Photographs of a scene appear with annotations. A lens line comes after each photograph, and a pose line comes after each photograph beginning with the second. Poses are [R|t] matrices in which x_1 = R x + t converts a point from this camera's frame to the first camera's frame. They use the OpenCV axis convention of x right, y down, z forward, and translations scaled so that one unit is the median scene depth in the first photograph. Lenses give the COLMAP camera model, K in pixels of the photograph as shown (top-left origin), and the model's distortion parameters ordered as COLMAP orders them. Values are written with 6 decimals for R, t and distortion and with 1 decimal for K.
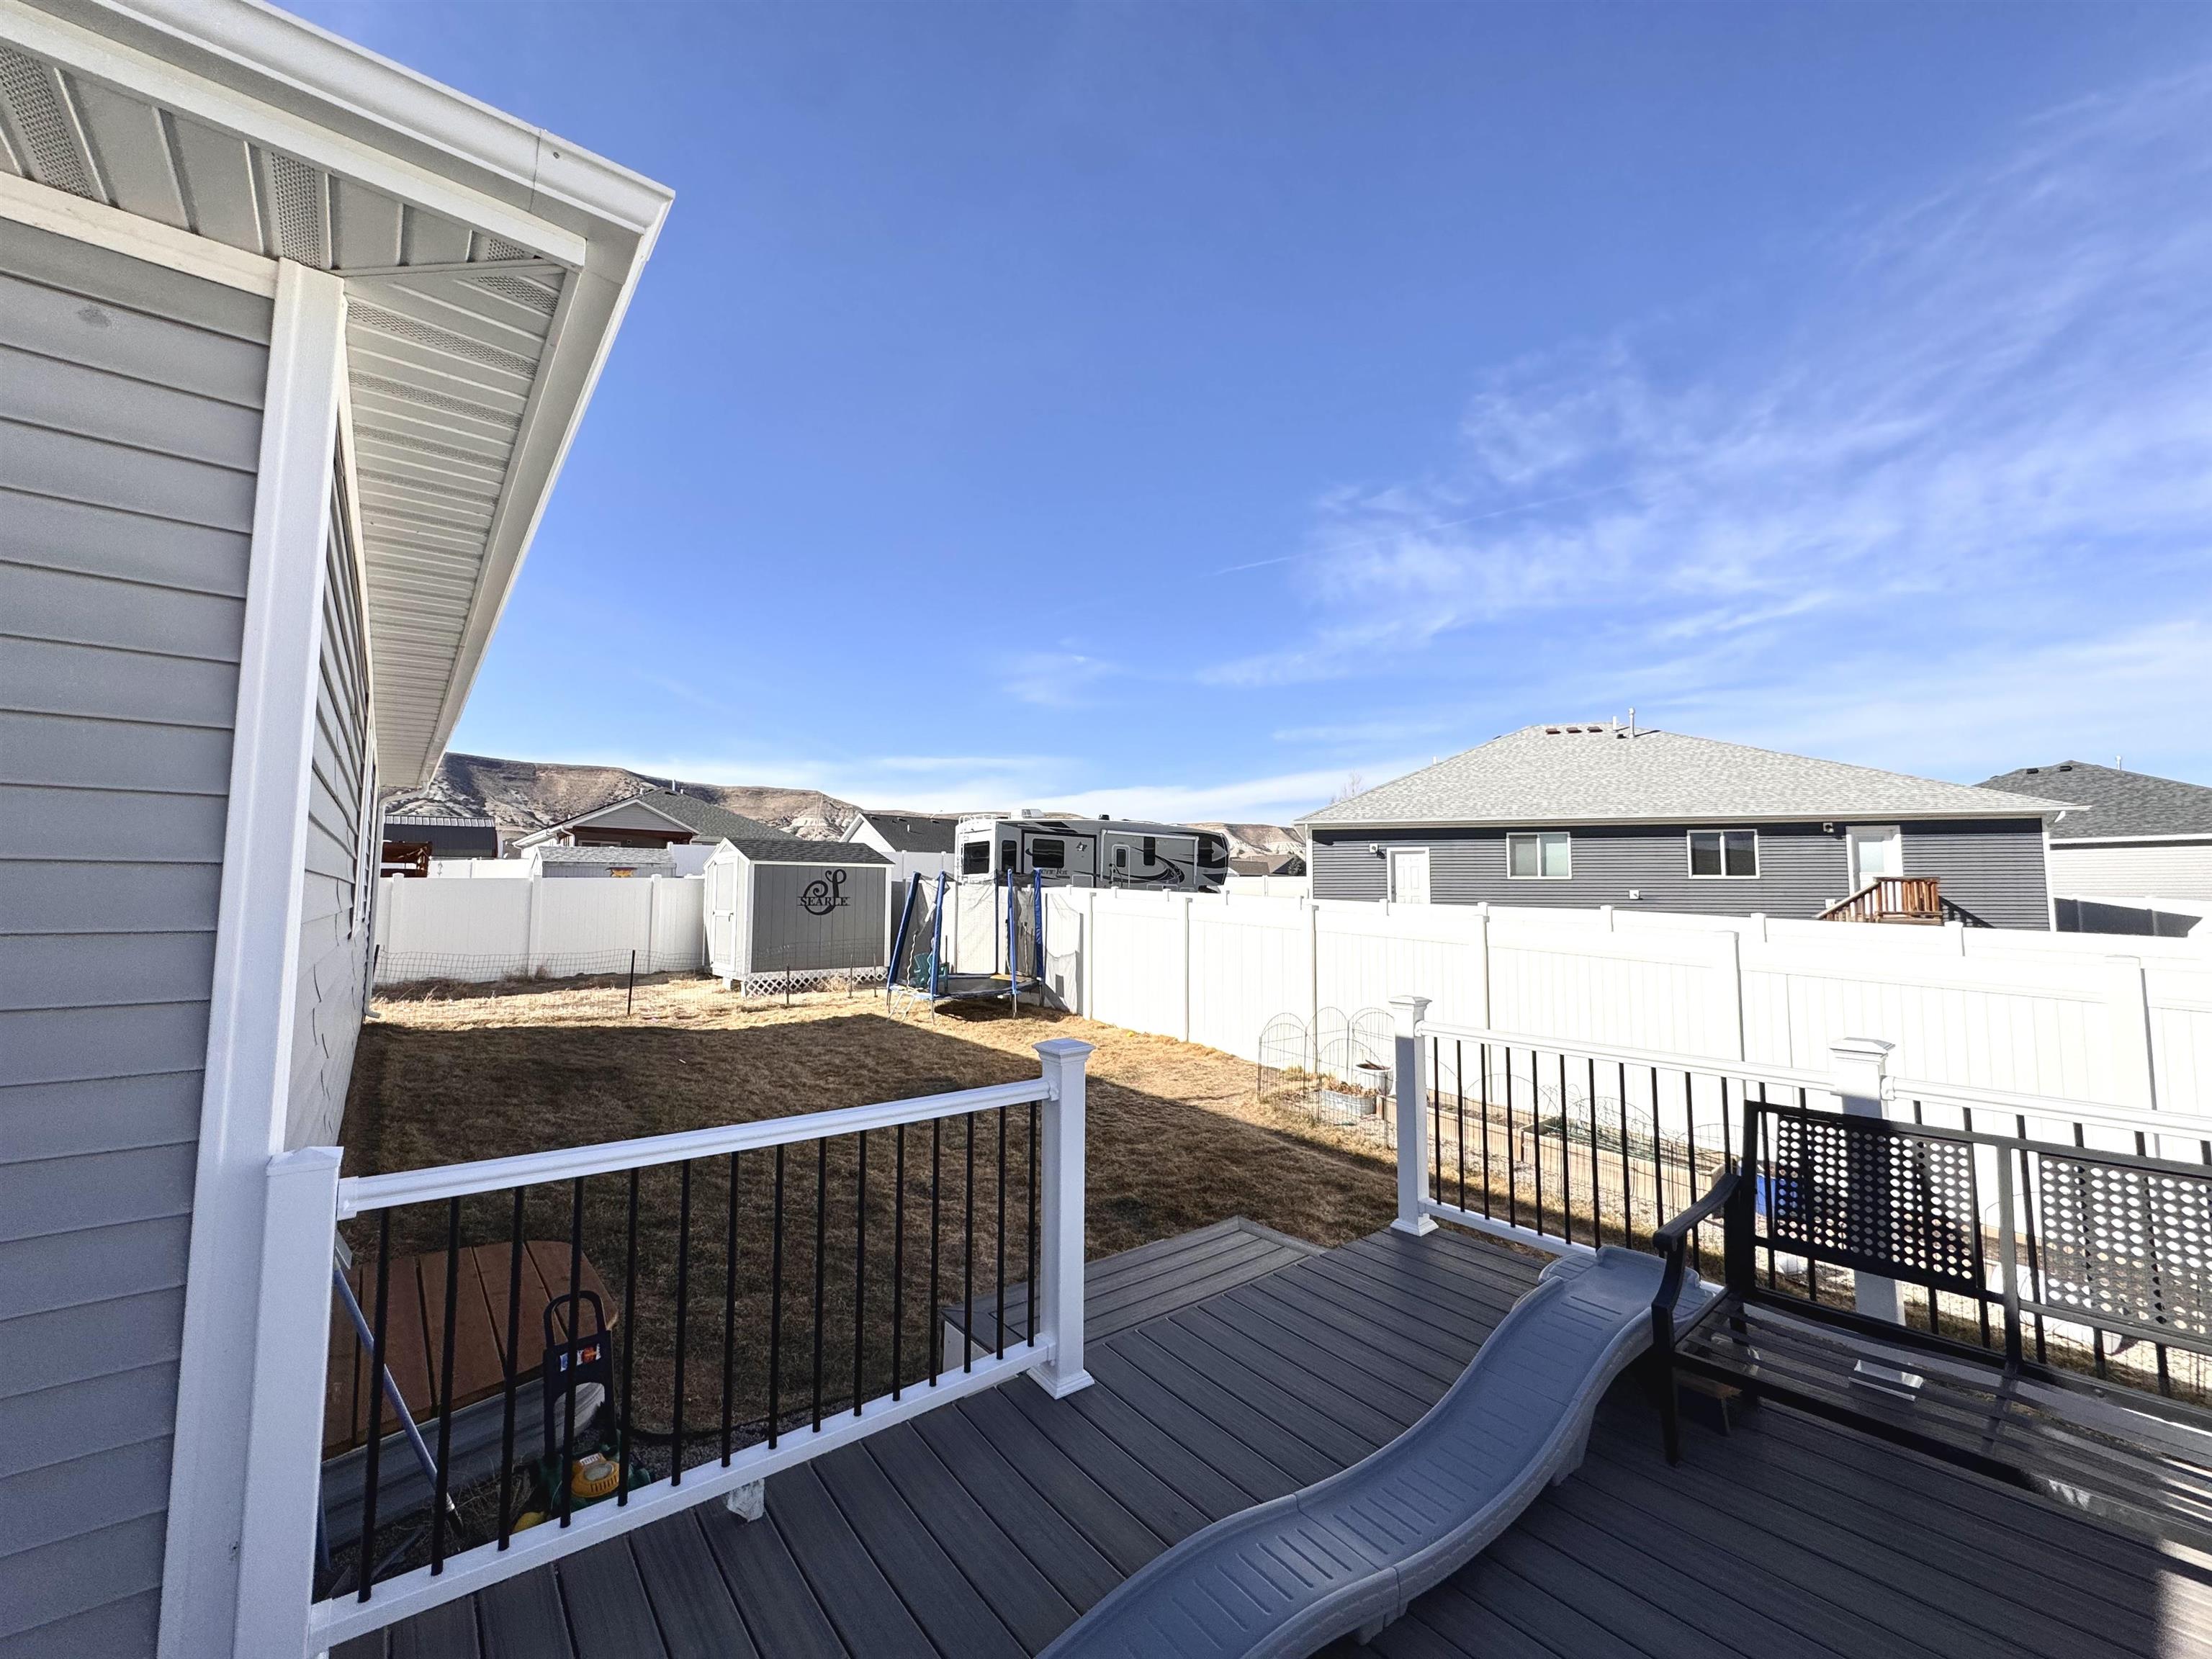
lens RADIAL K [[886.2, 0, 1098.8], [0, 886.2, 828.7], [0, 0, 1]] dist [-0.002055, 0.000543]
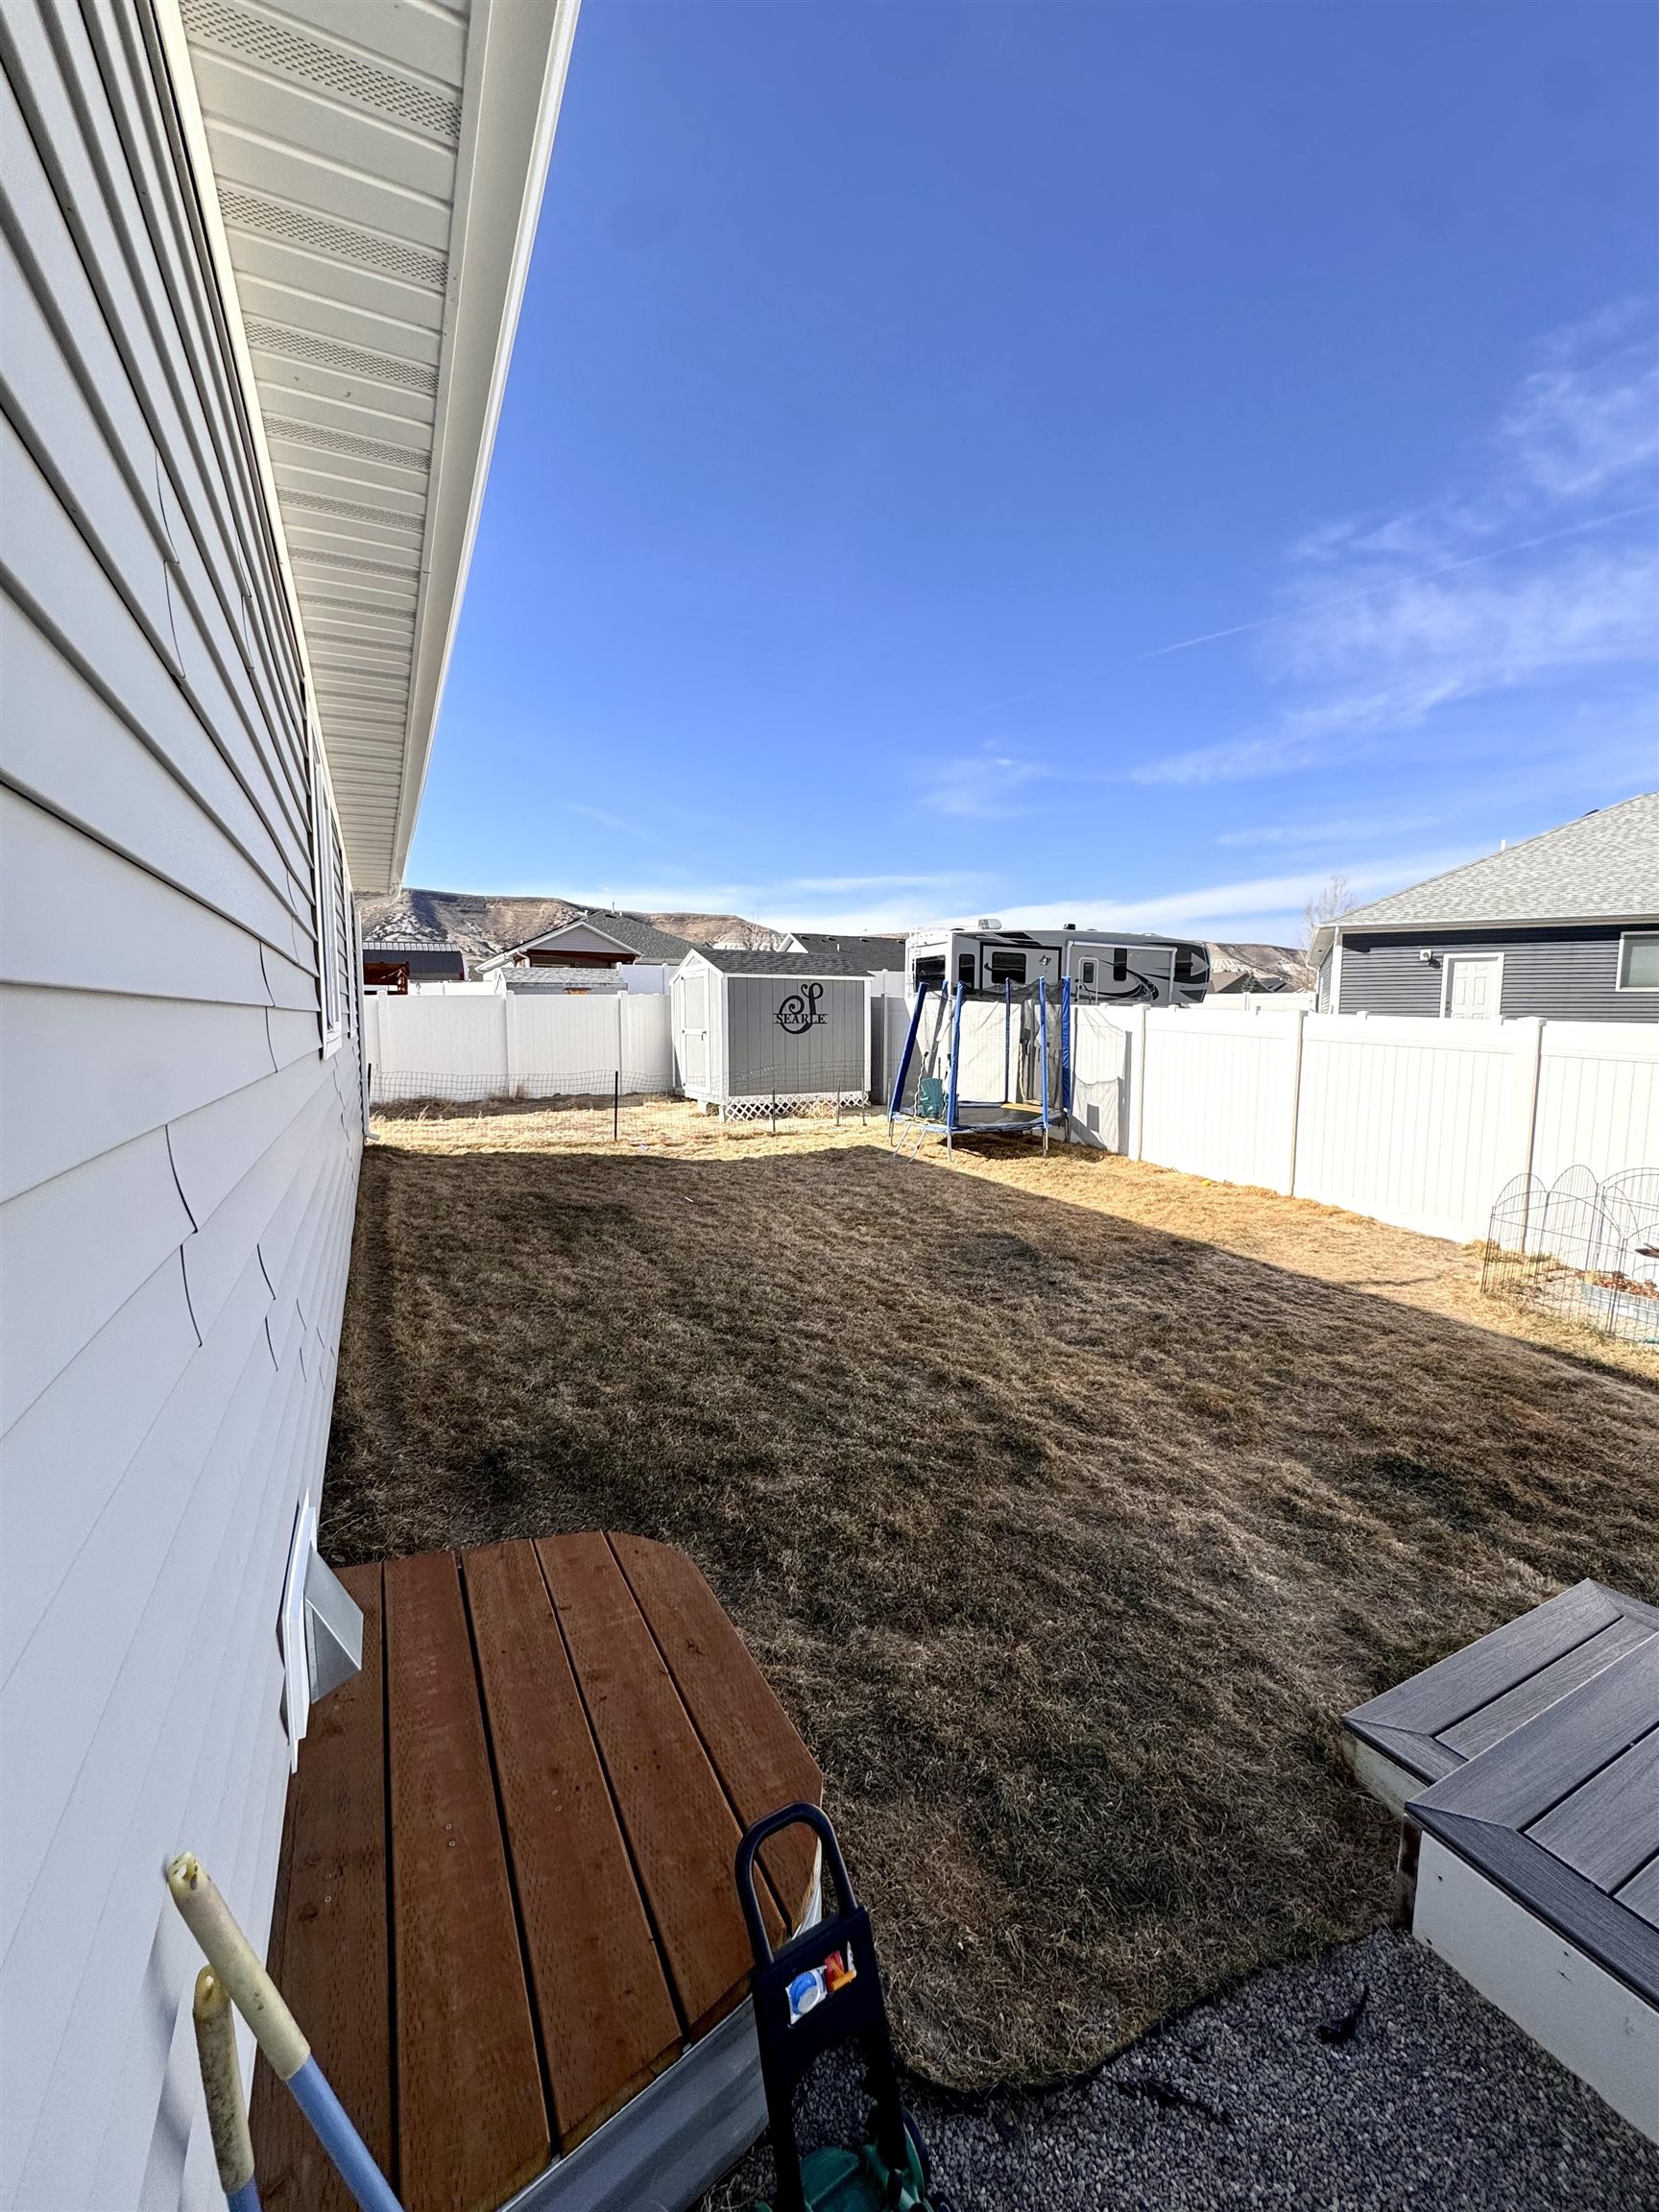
lens RADIAL K [[886.2, 0, 831.3], [0, 886.2, 1104.1], [0, 0, 1]] dist [-0.002055, 0.000543]
pose [[0.979205, 0.017948, -0.202077, -0.061569], [0.017025, 0.985296, 0.170007, 0.009507], [0.202157, -0.169912, 0.964501, 0.079306]]
